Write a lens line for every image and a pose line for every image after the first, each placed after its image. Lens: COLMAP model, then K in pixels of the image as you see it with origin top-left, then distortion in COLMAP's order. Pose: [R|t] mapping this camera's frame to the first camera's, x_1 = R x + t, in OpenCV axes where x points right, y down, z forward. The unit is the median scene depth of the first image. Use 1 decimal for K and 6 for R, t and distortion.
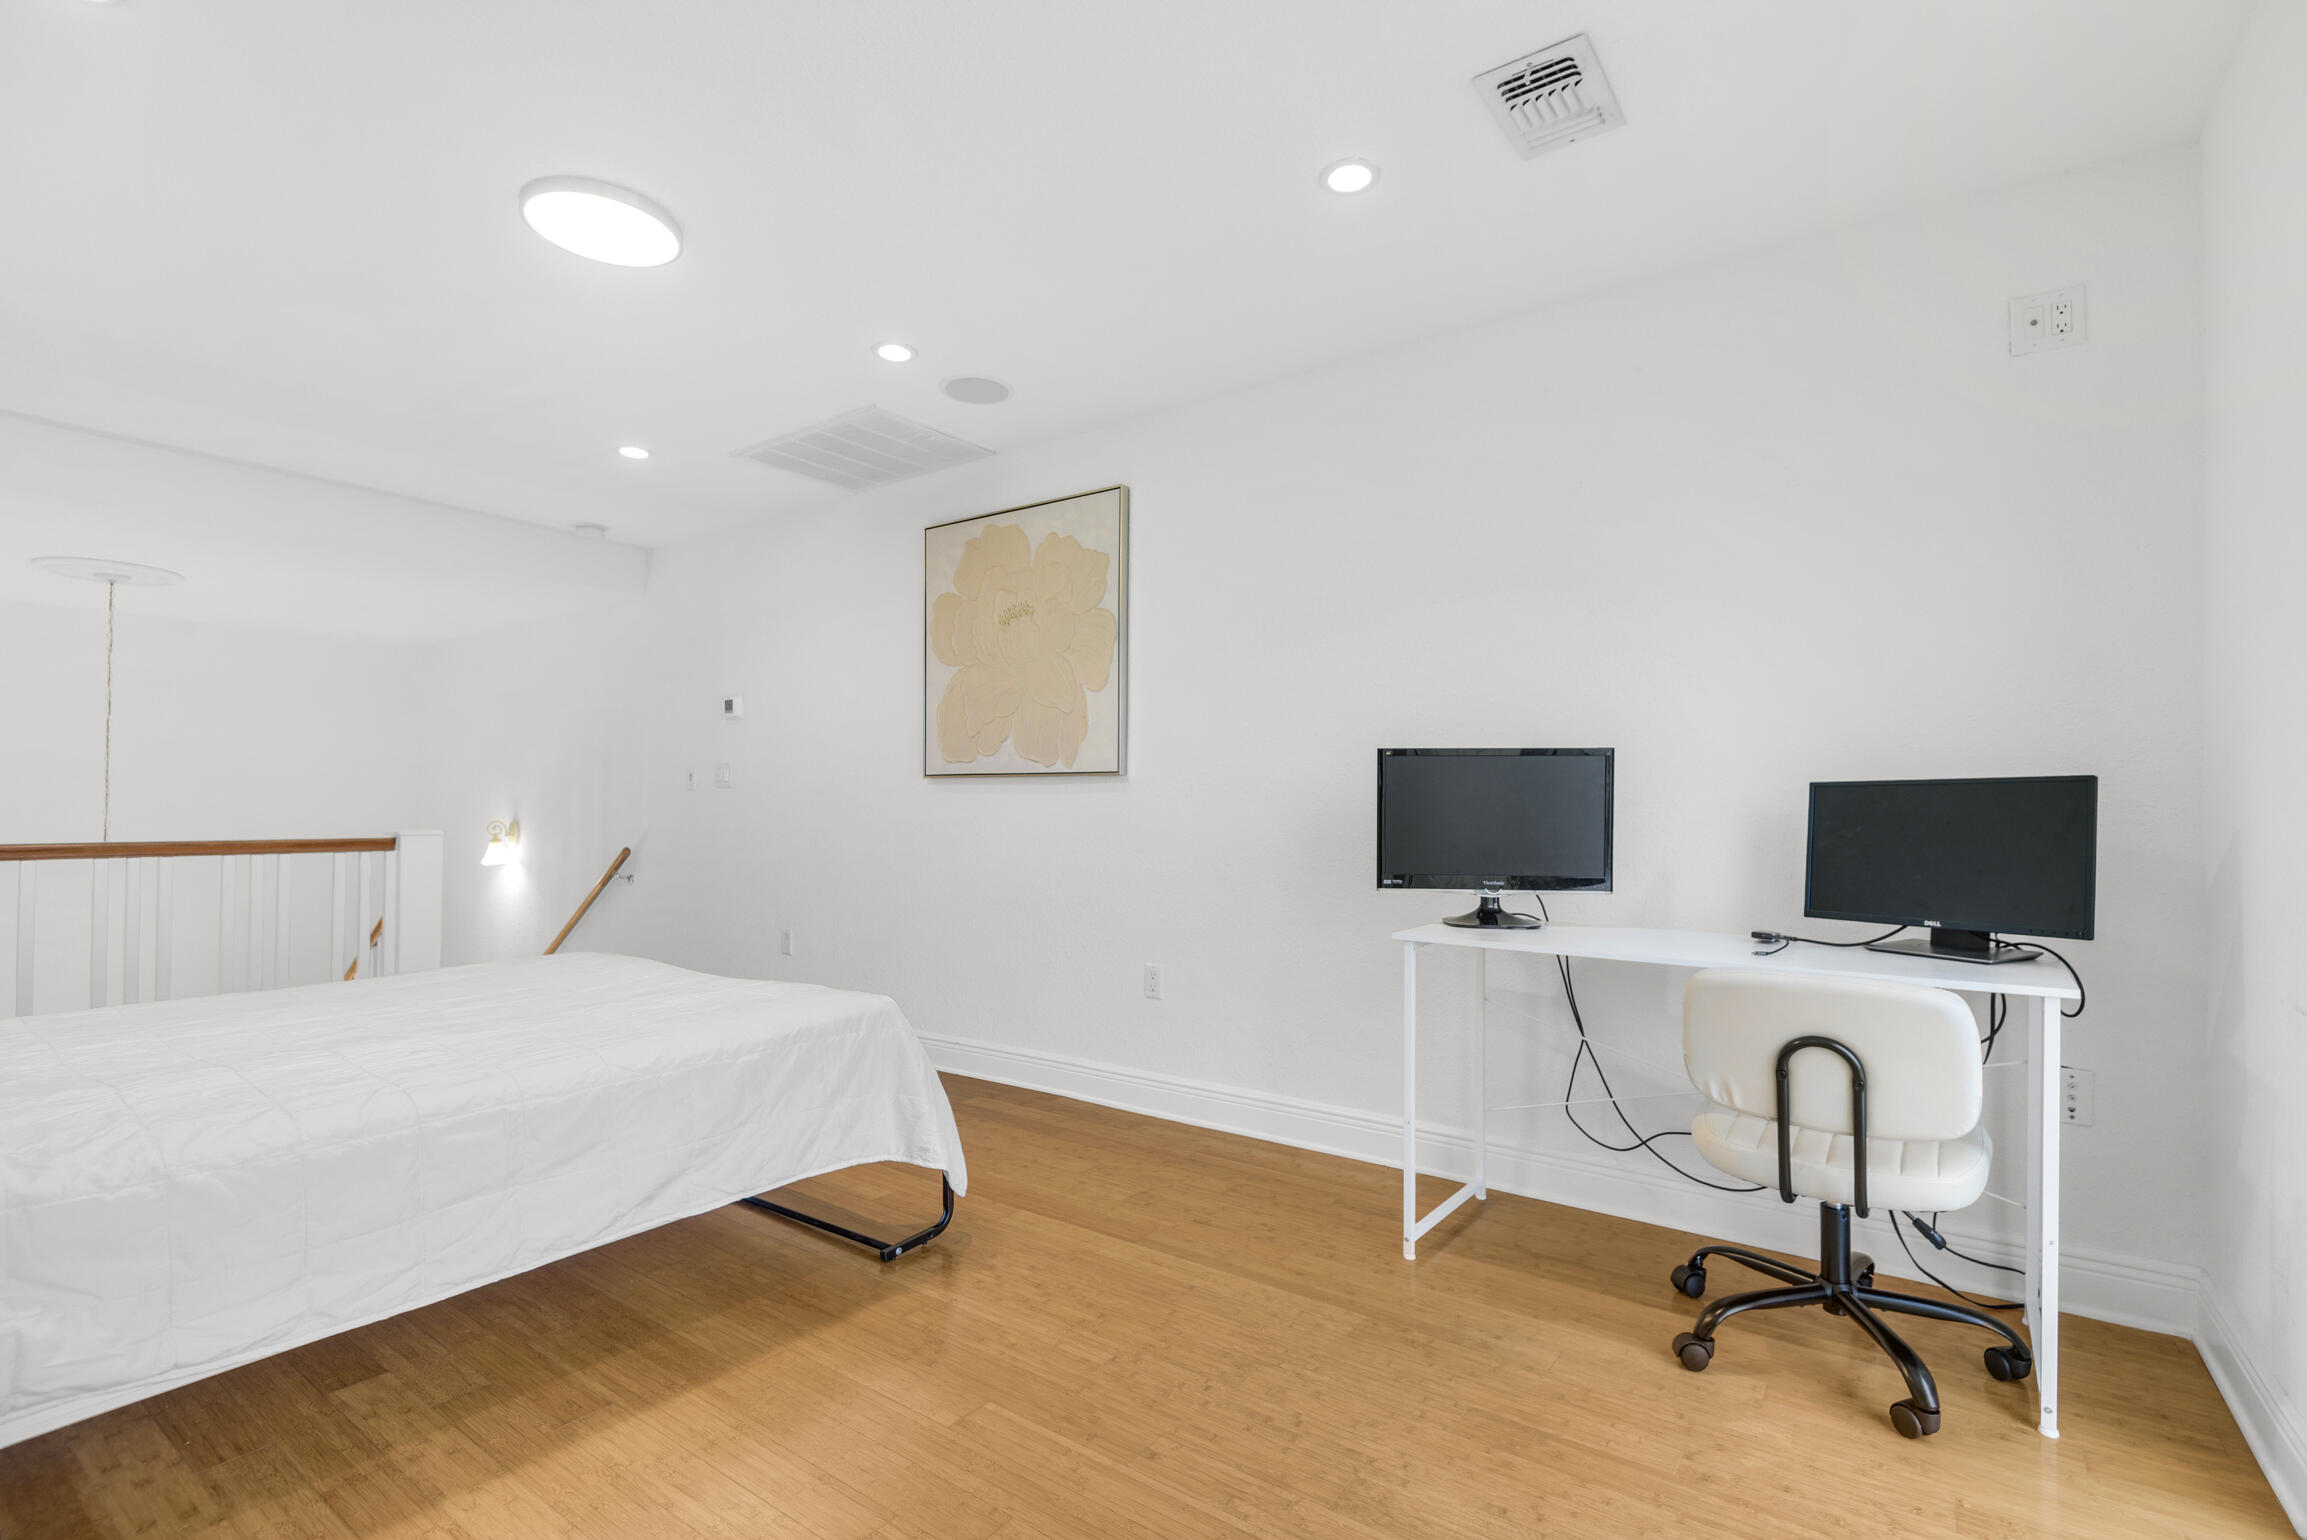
lens RADIAL K [[1075.9, 0, 1159.5], [0, 1075.9, 787.2], [0, 0, 1]] dist [0.028430, -0.007426]
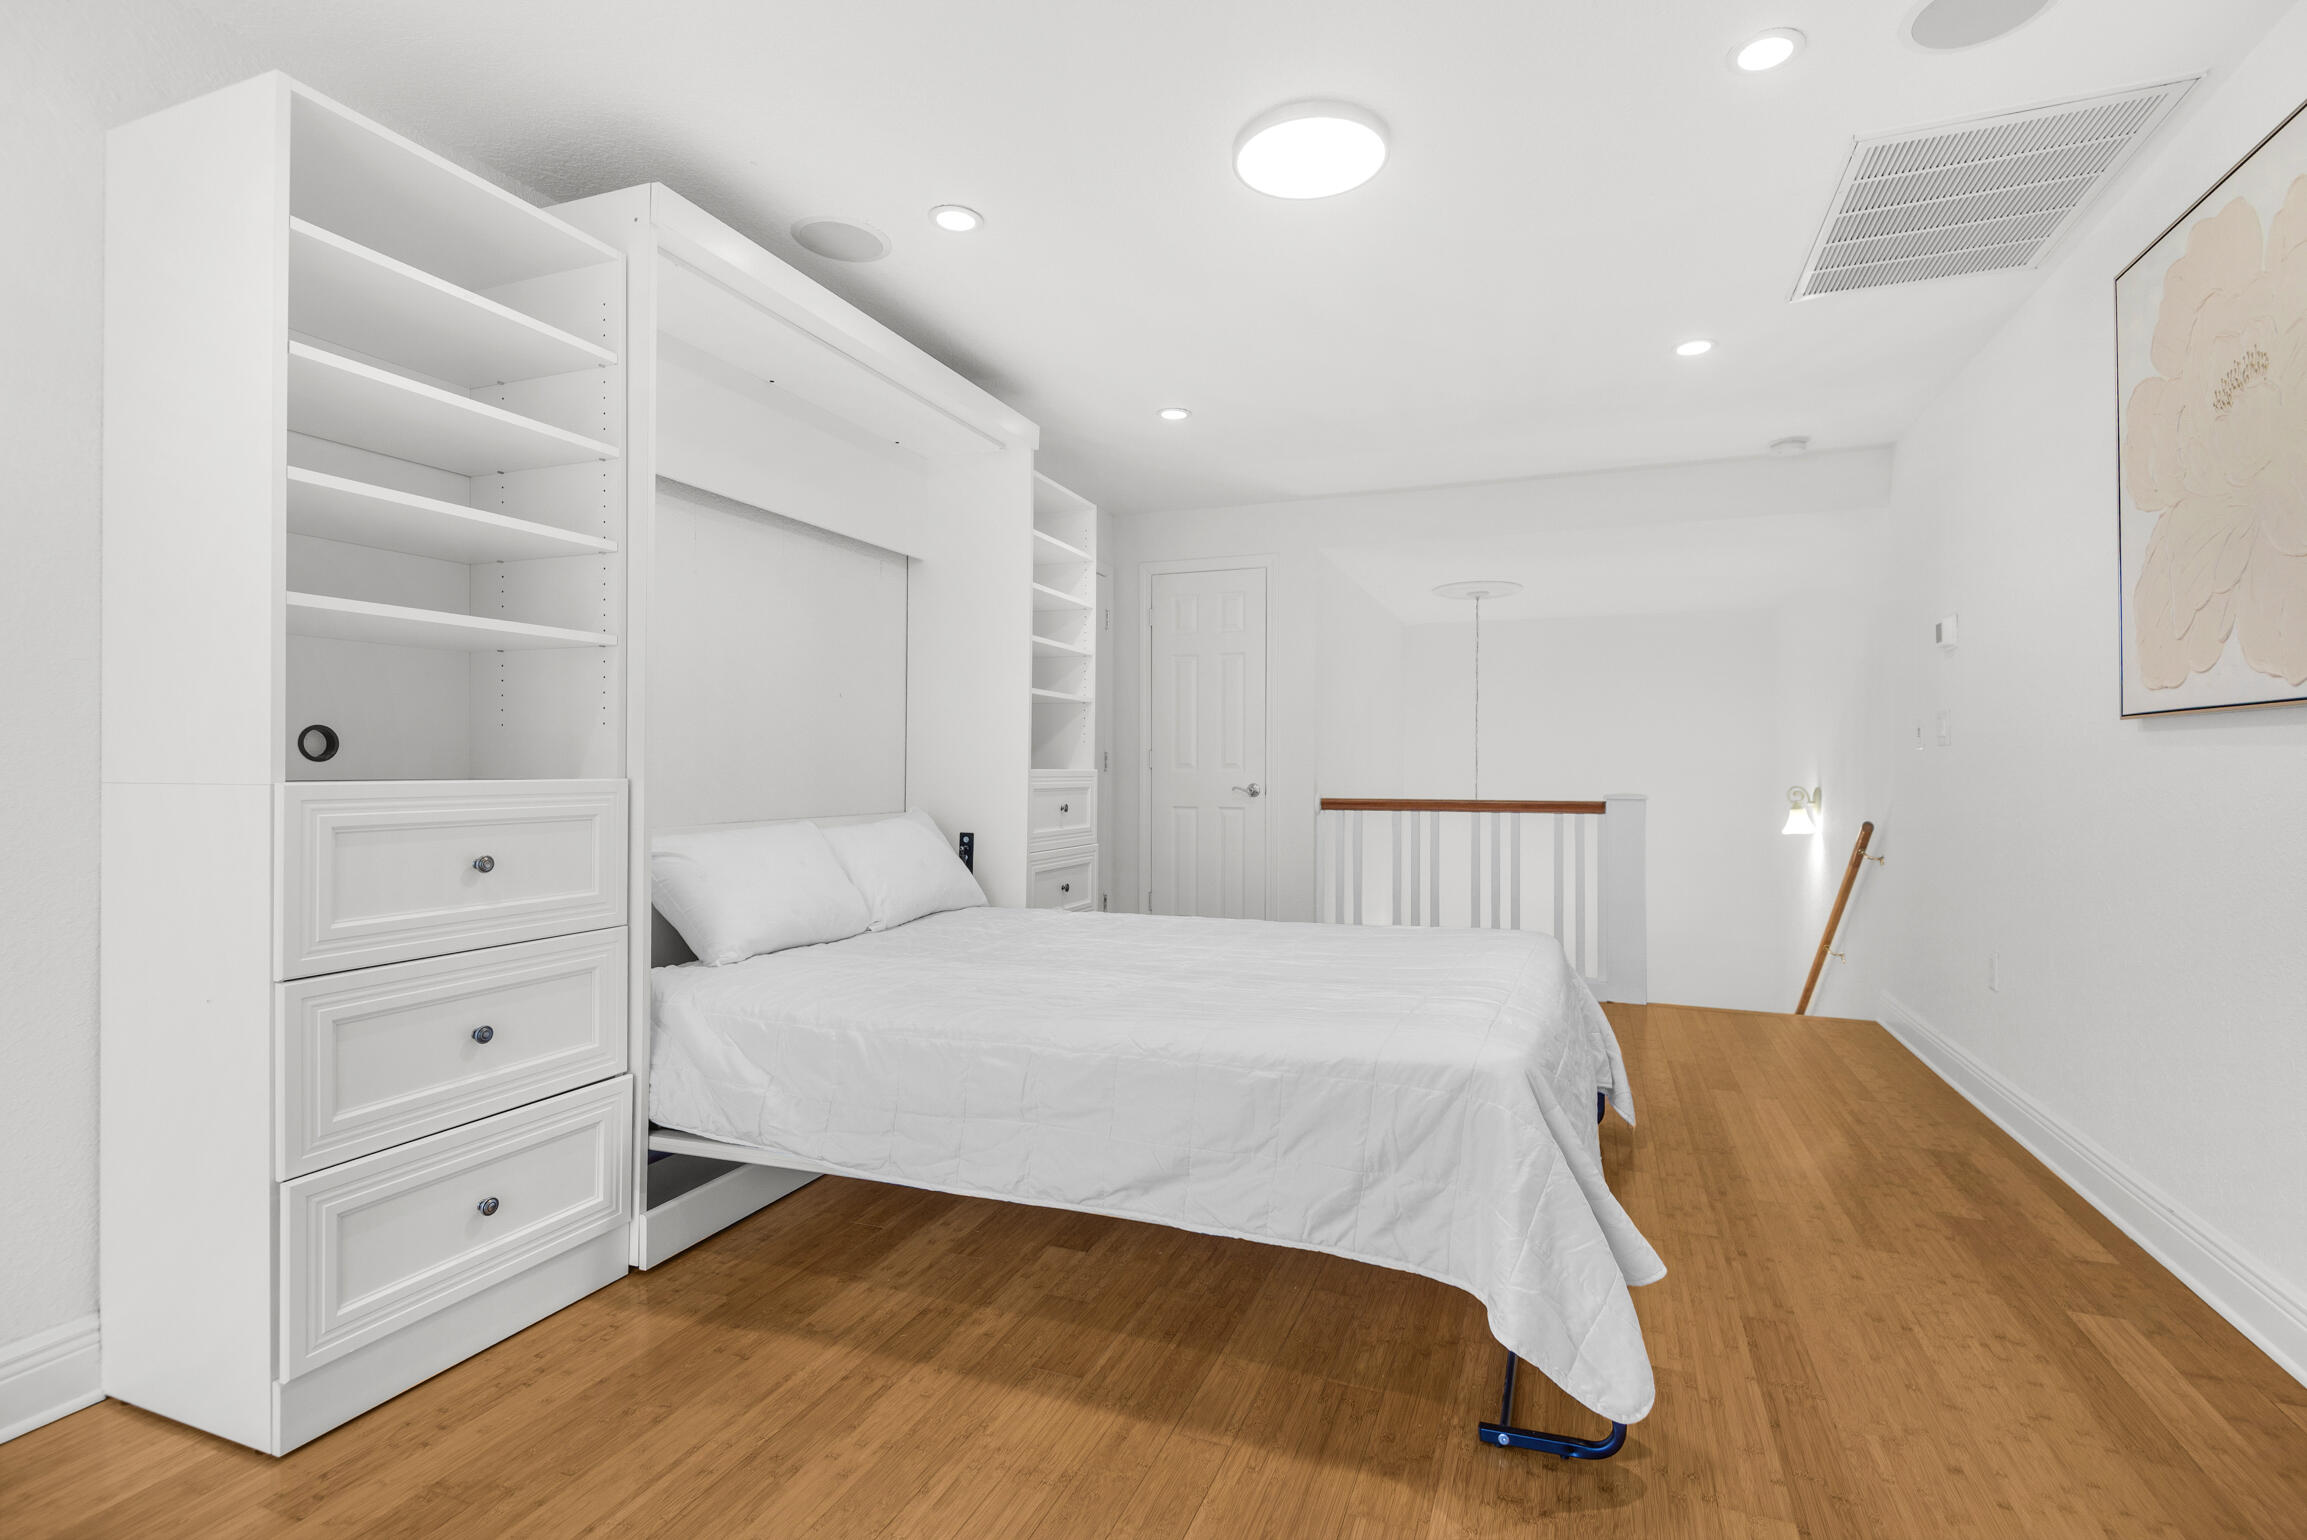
lens RADIAL K [[1075.9, 0, 1163.3], [0, 1075.9, 767.9], [0, 0, 1]] dist [0.028430, -0.007426]
pose [[0.262160, -0.004353, -0.965015, 0.366603], [0.017977, 0.999838, 0.000374, 0.012313], [0.964857, -0.017446, 0.262195, 0.652504]]
